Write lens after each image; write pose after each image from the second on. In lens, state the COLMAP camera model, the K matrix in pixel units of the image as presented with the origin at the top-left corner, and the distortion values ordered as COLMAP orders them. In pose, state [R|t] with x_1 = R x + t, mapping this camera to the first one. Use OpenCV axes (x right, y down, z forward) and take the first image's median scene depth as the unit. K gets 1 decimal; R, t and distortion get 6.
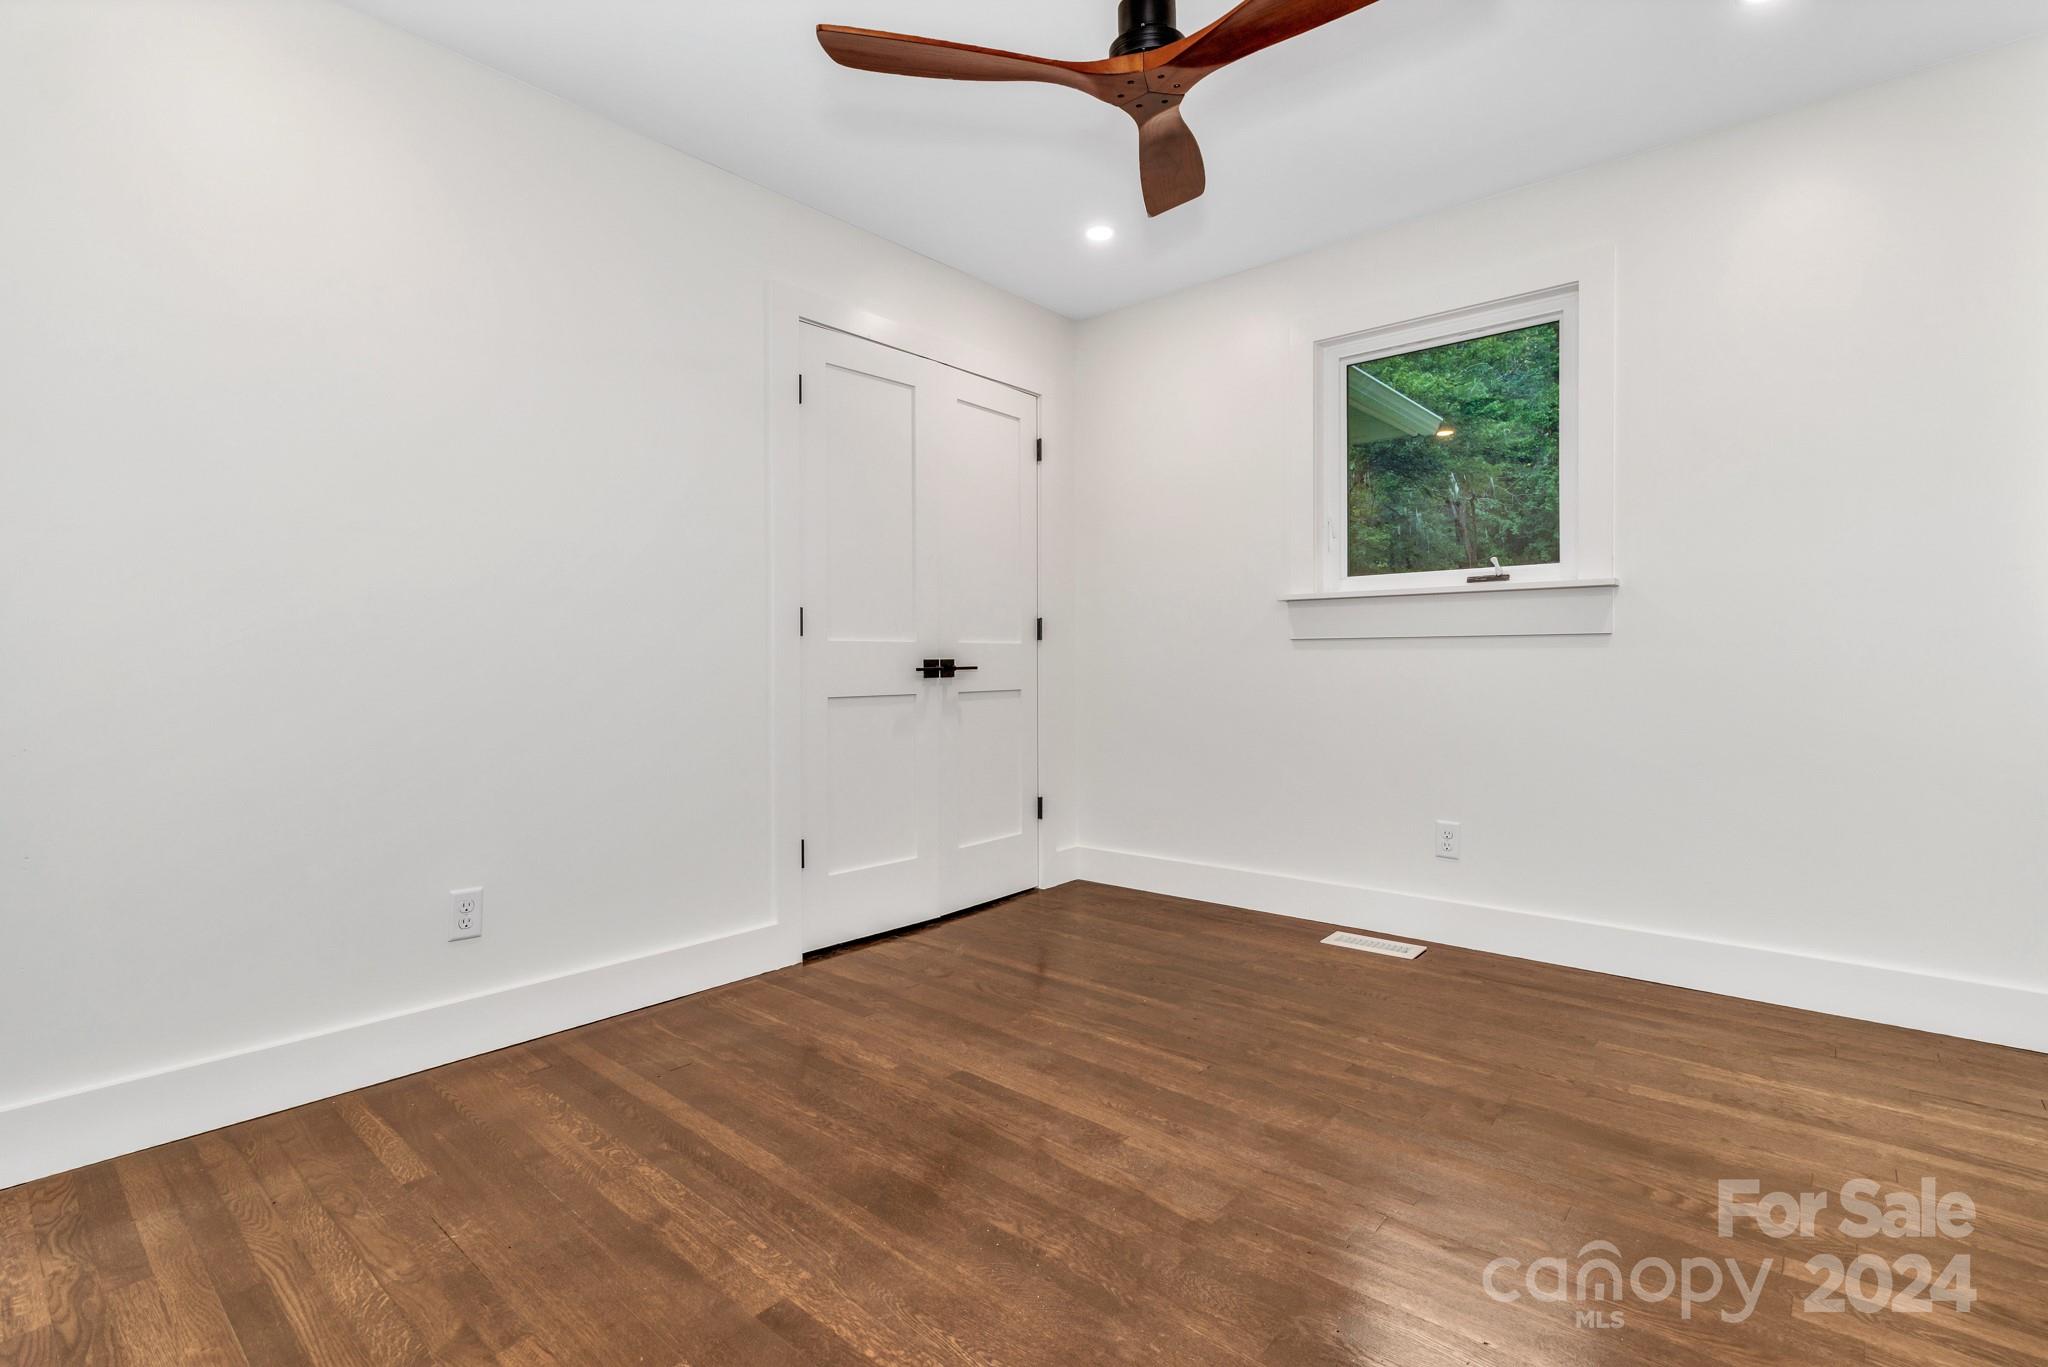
lens RADIAL K [[948.2, 0, 1032.1], [0, 948.2, 679.5], [0, 0, 1]] dist [0.005226, 0.000951]
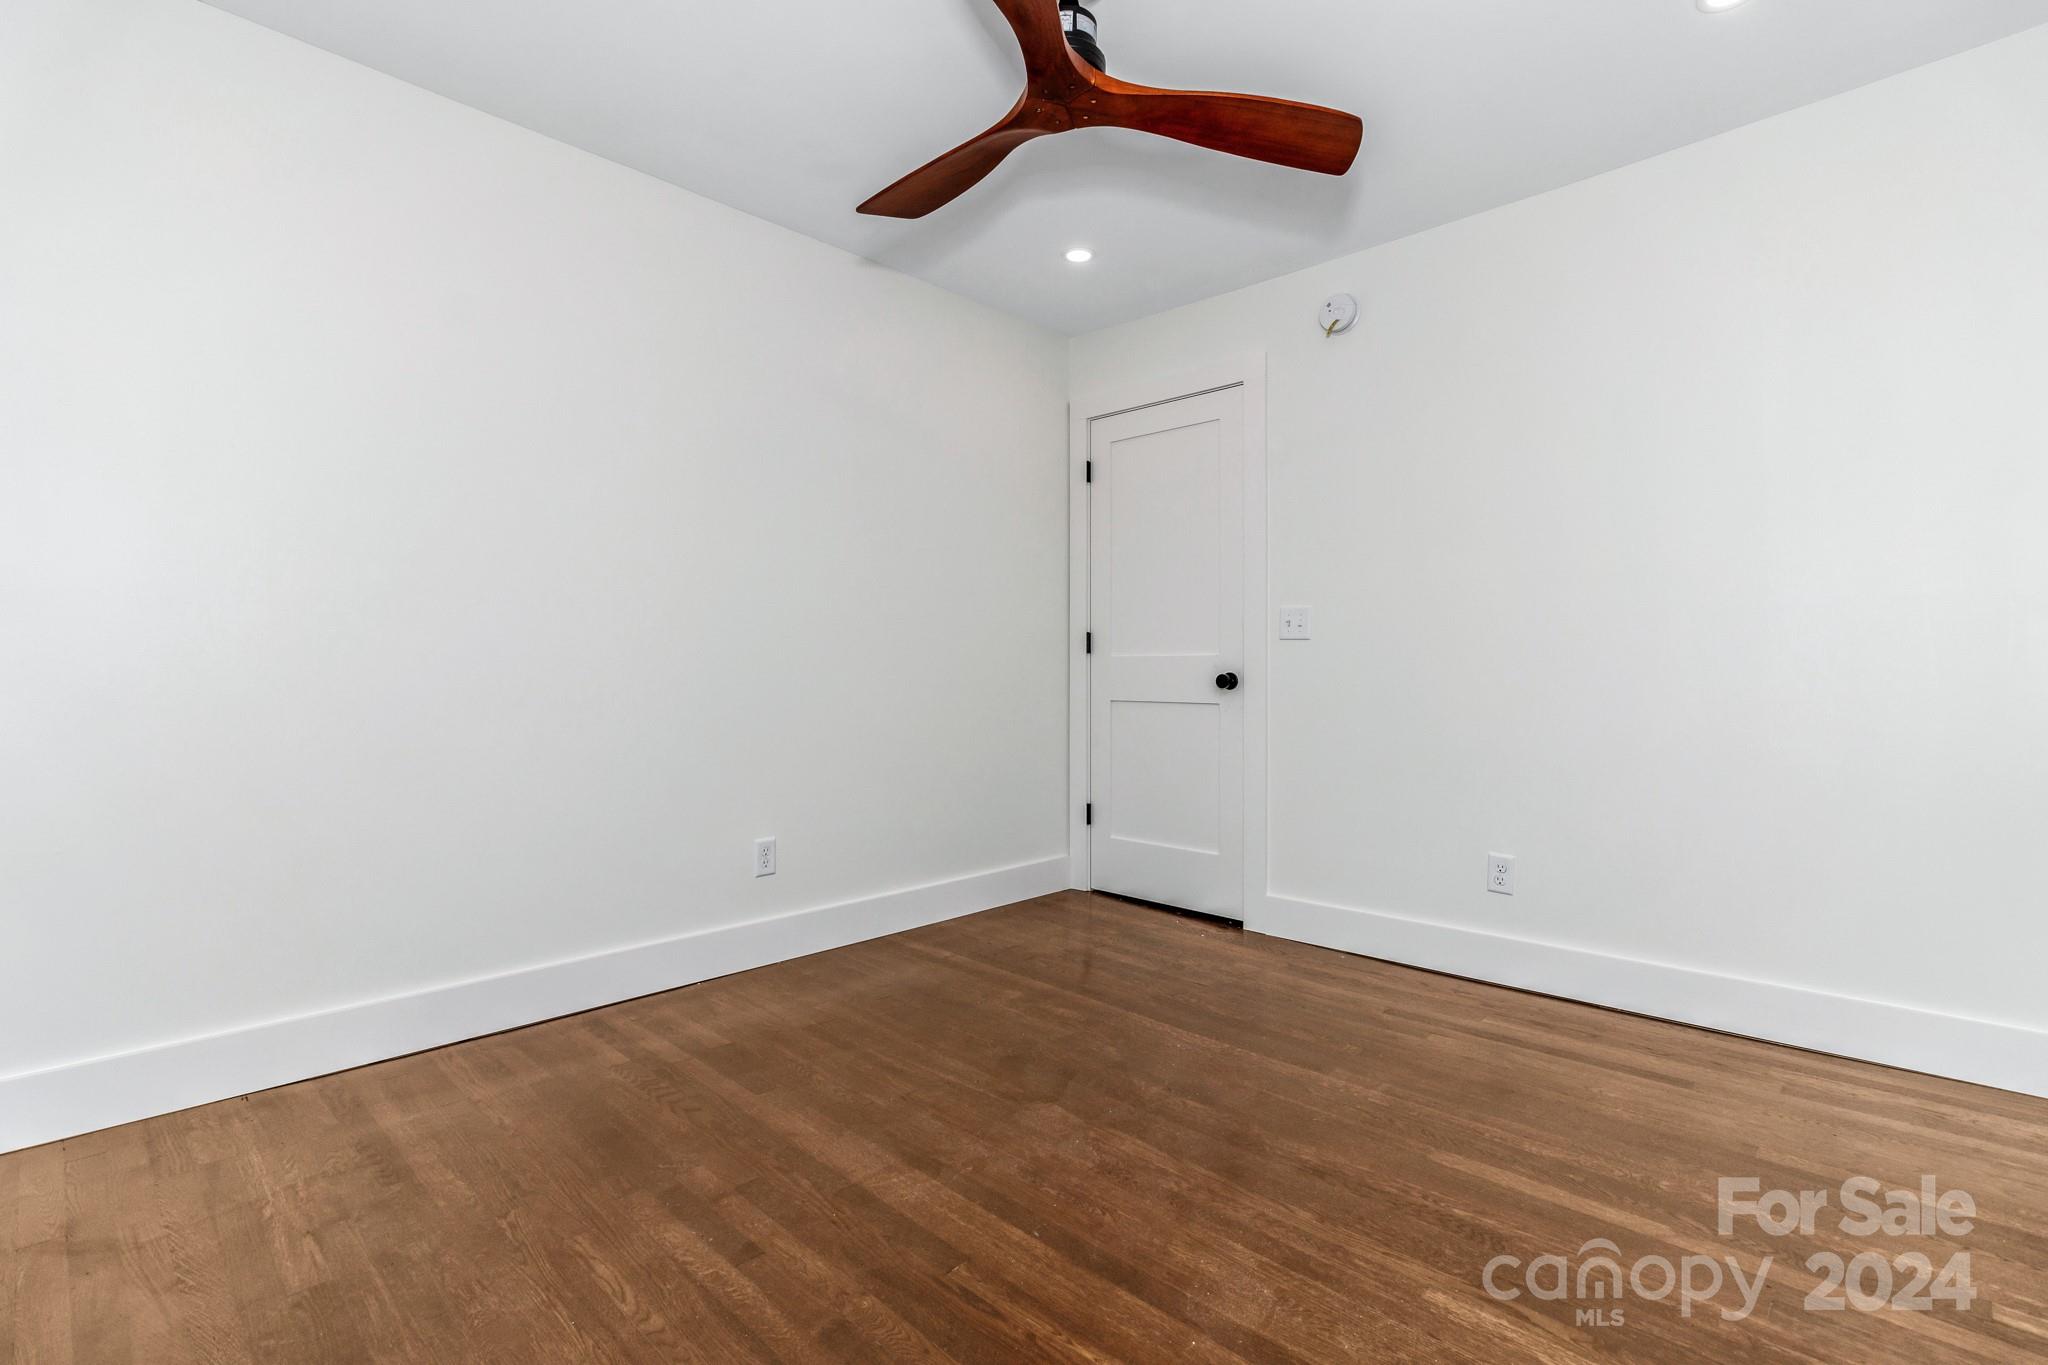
lens RADIAL K [[948.2, 0, 1014.1], [0, 948.2, 678.6], [0, 0, 1]] dist [0.005226, 0.000951]
pose [[-0.997335, 0.003968, 0.072851, 0.100892], [0.005973, 0.999609, 0.027330, -0.039351], [-0.072714, 0.027692, -0.996968, 1.887863]]
